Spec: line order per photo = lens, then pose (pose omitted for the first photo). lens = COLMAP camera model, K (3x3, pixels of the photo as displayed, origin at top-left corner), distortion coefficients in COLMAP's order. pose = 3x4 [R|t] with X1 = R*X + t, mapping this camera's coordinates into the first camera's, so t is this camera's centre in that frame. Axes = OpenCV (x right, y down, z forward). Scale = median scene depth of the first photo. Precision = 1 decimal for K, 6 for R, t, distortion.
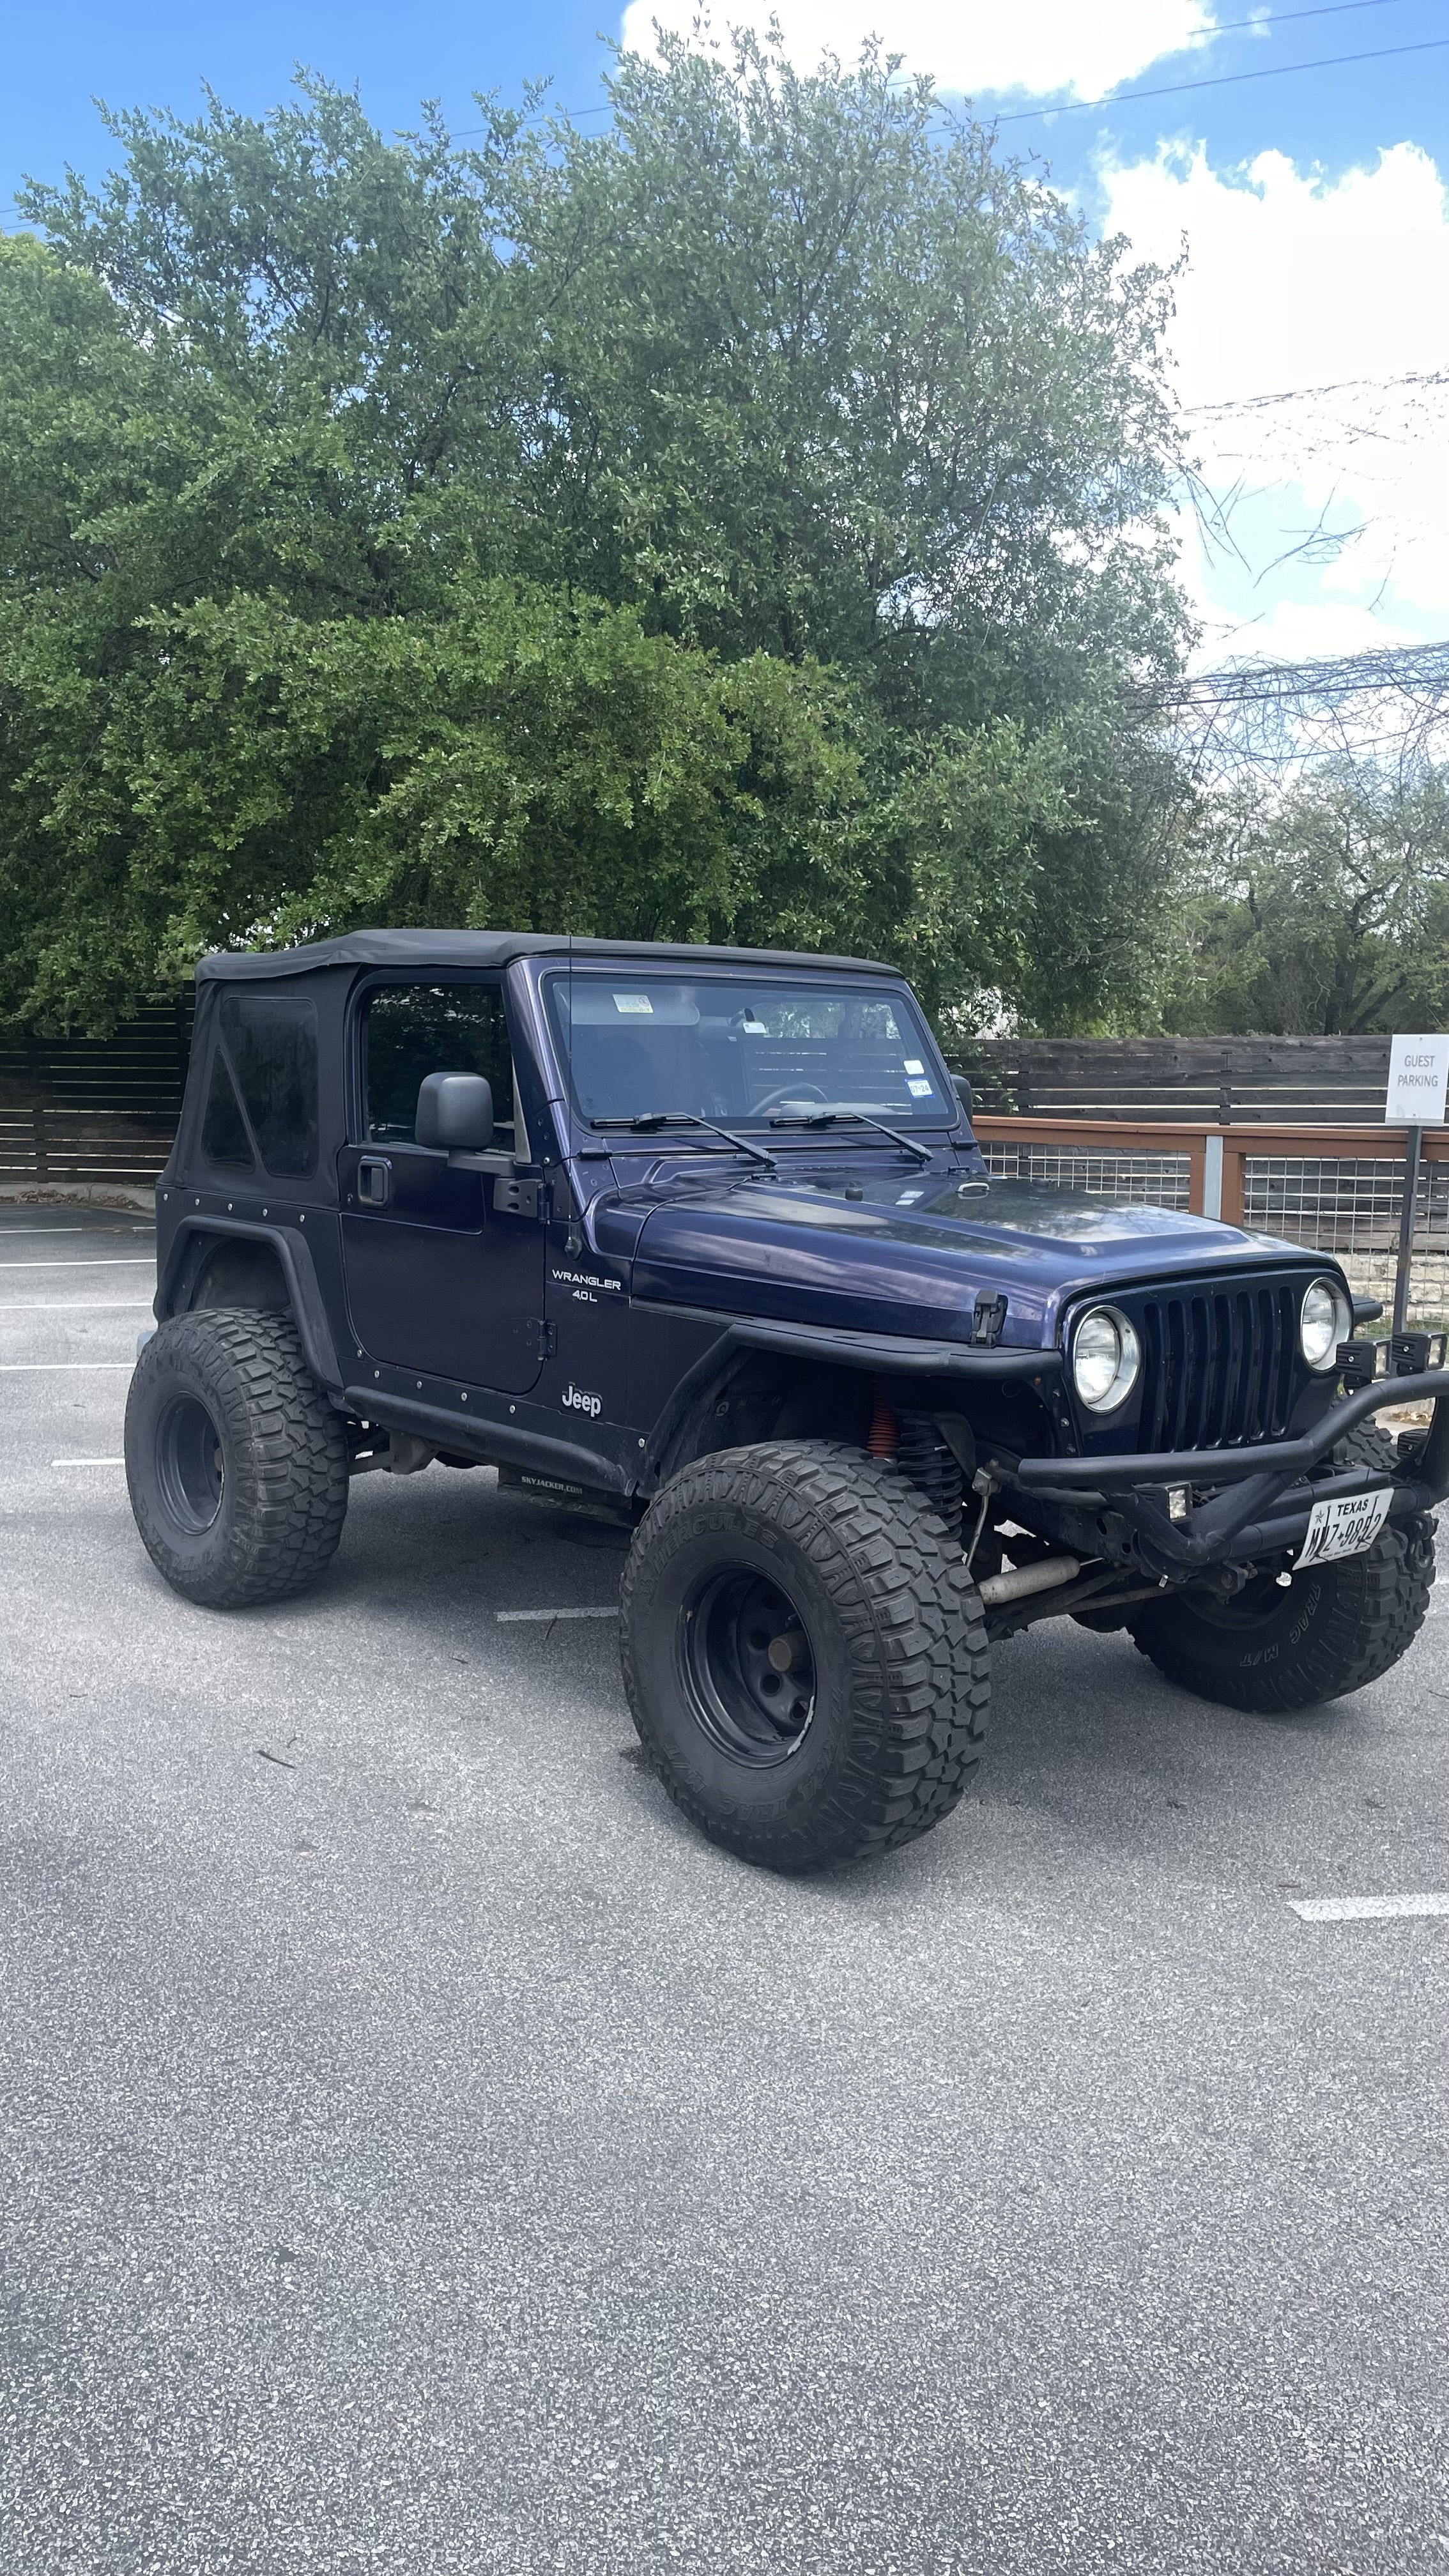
lens RADIAL K [[1984.5, 0, 716.5], [0, 1984.5, 1196.9], [0, 0, 1]] dist [0.006389, -0.001729]
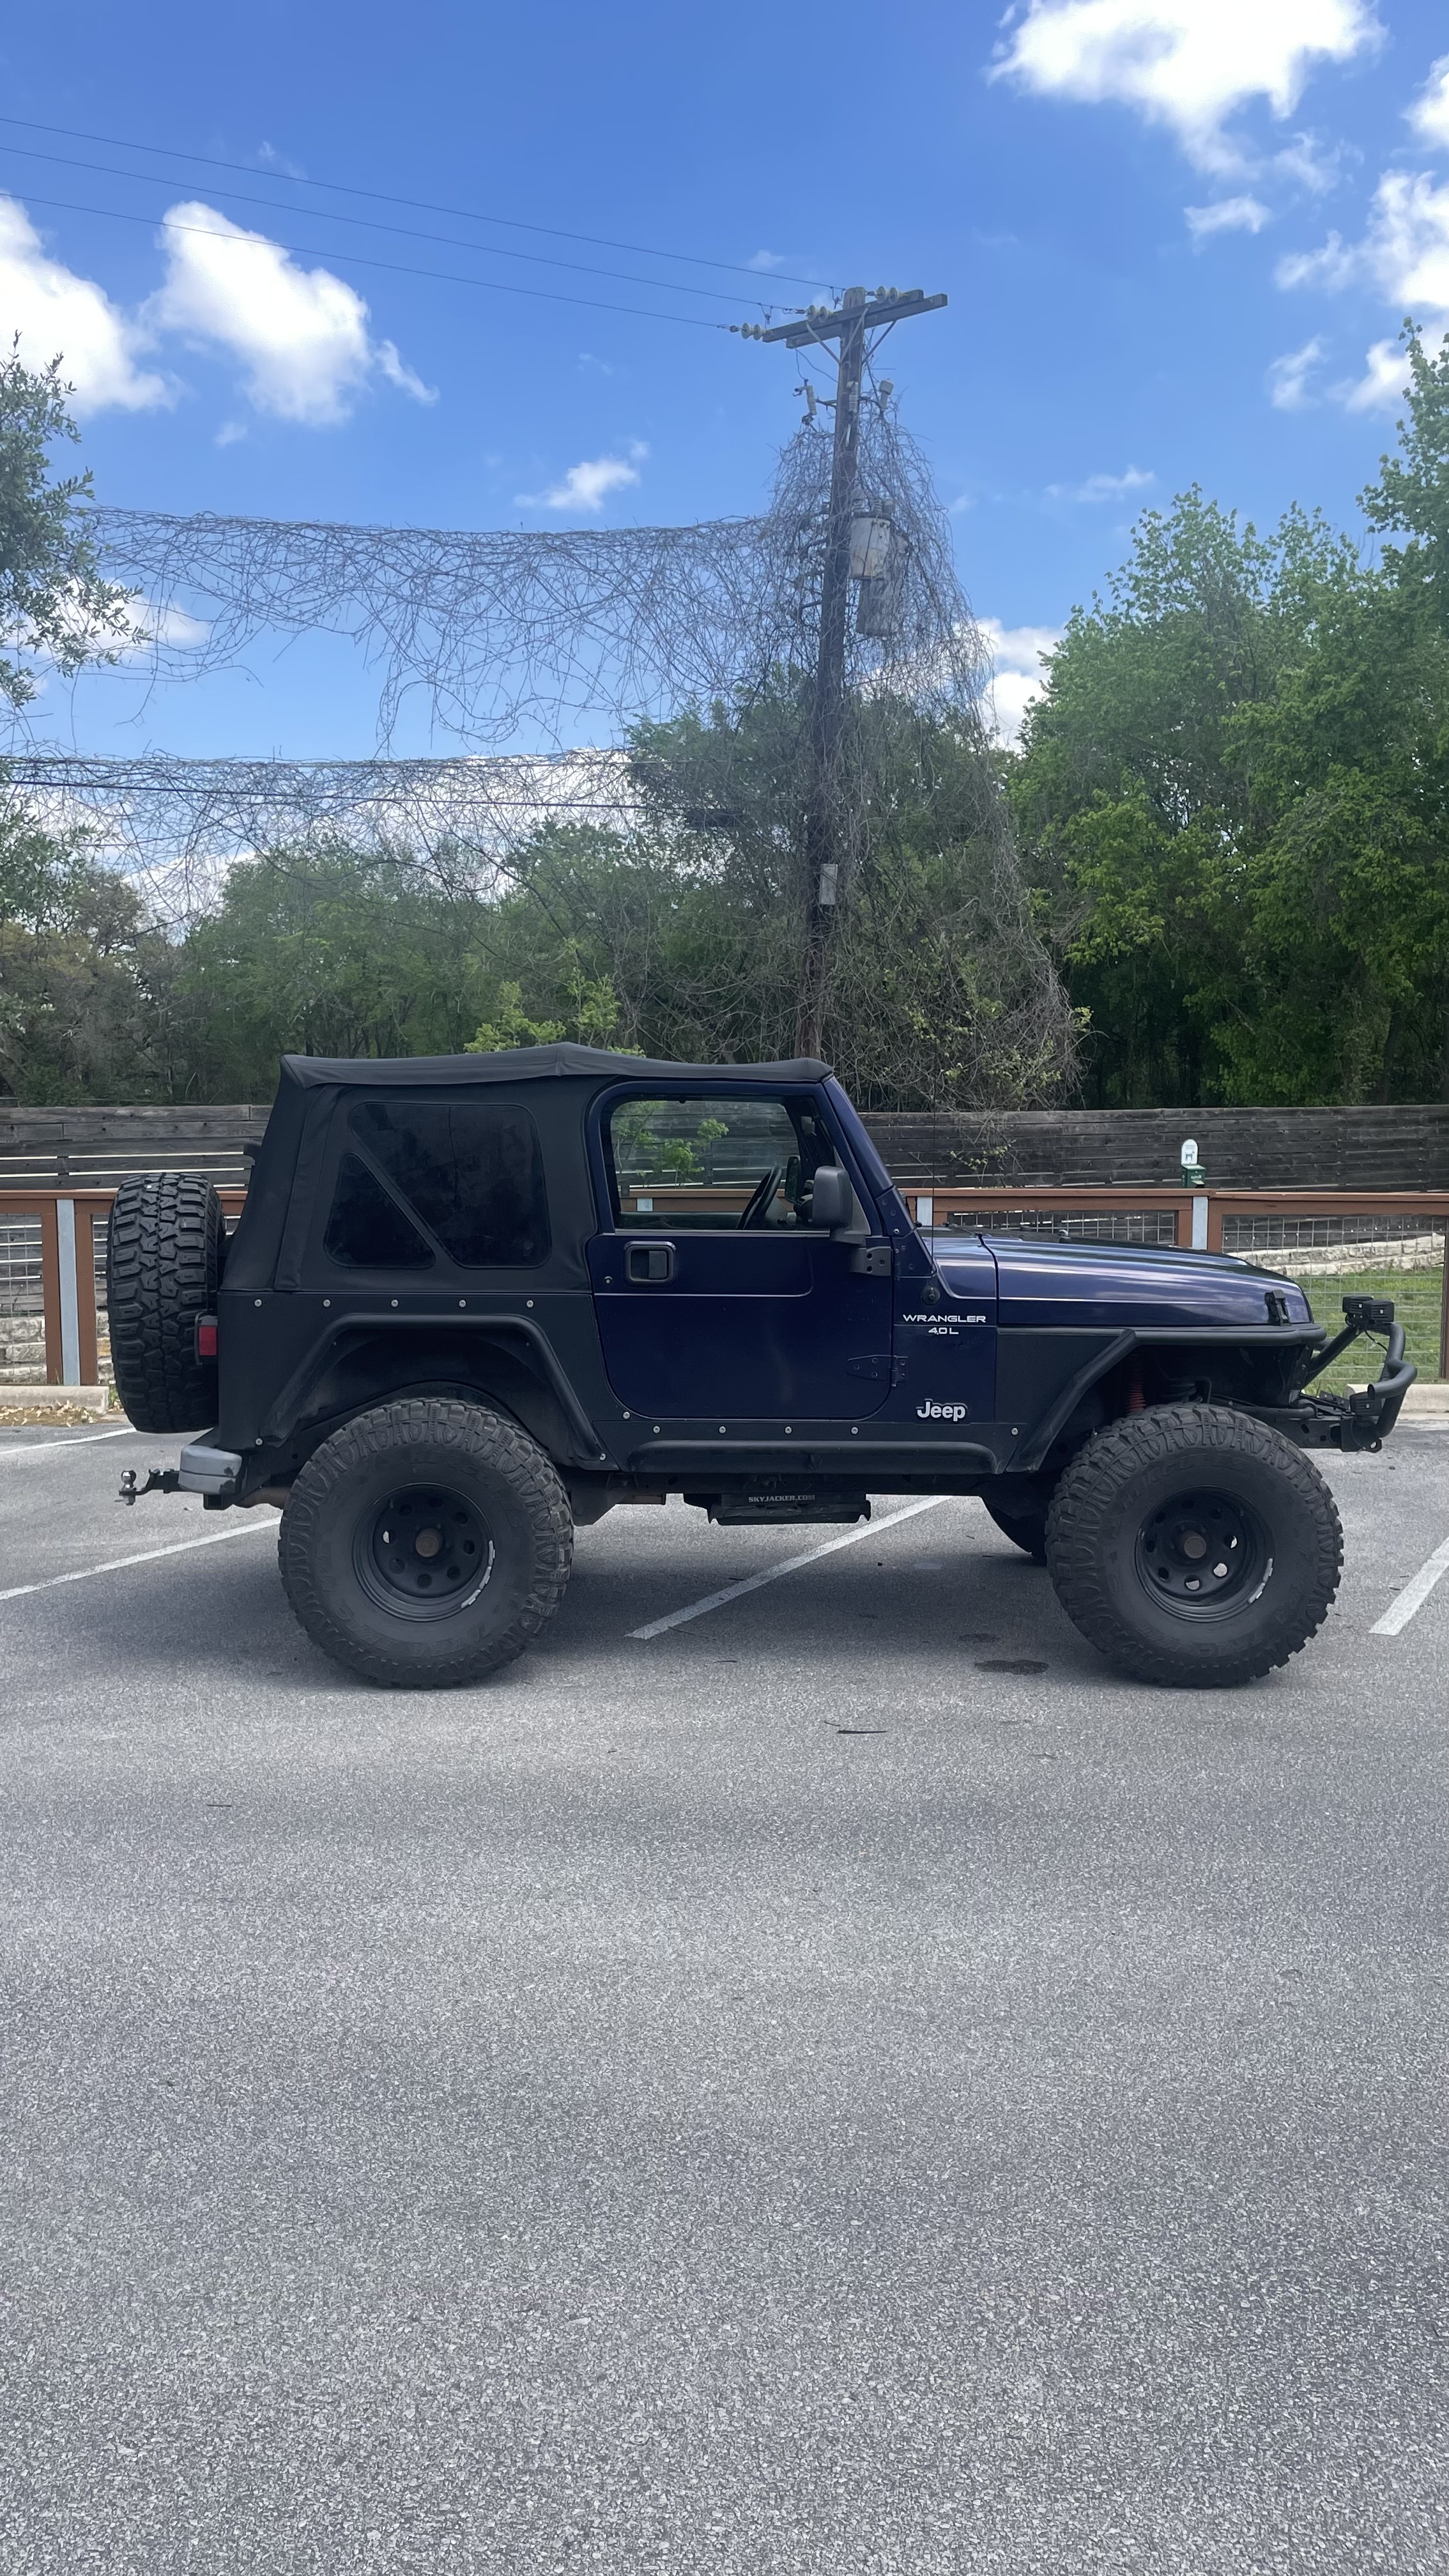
lens RADIAL K [[1984.5, 0, 716.5], [0, 1984.5, 1196.9], [0, 0, 1]] dist [0.006389, -0.001729]
pose [[0.628208, -0.044755, 0.776757, -0.931811], [0.065884, 0.997818, 0.004208, -0.043357], [-0.775251, 0.048532, 0.629786, 0.215192]]
